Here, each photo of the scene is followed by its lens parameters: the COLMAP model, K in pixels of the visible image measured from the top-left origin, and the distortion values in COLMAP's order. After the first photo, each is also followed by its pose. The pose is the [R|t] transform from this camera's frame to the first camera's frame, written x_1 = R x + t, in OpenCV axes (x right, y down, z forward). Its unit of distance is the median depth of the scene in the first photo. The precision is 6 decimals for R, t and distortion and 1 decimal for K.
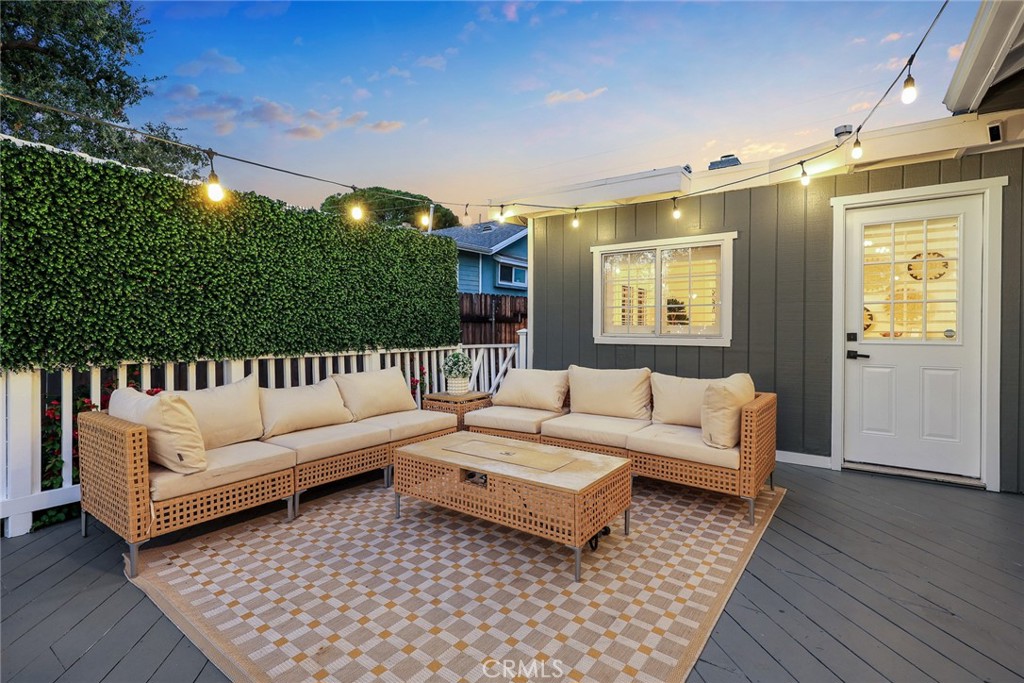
lens RADIAL K [[482.7, 0, 532.3], [0, 482.7, 341.4], [0, 0, 1]] dist [-0.000226, -0.000141]
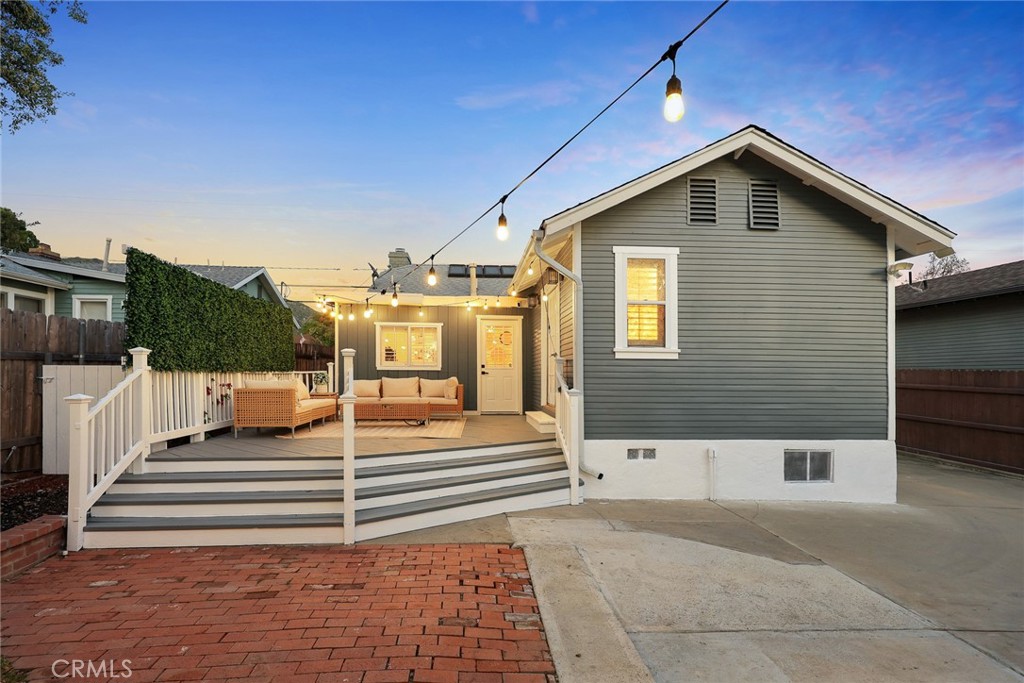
lens RADIAL K [[480.8, 0, 508.4], [0, 480.8, 374.0], [0, 0, 1]] dist [-0.000889, -0.000226]
pose [[0.784415, 0.003426, 0.620227, -0.930676], [0.013772, 0.999642, -0.022938, 0.100952], [-0.620084, 0.026535, 0.784087, -1.243389]]
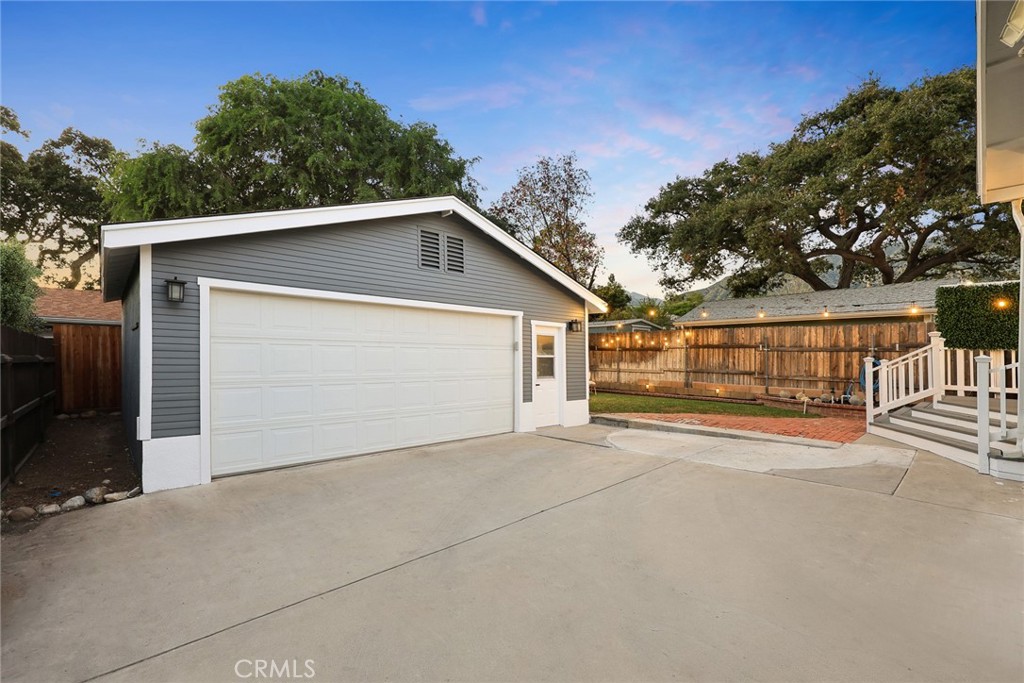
lens RADIAL K [[429.4, 0, 512.0], [0, 429.4, 341.5], [0, 0, 1]] dist [0.000034, -0.000034]
pose [[-0.206722, -0.042333, -0.977484, 1.714951], [-0.049805, 0.998224, -0.032698, 0.189975], [0.977131, 0.041924, -0.208463, -1.328895]]
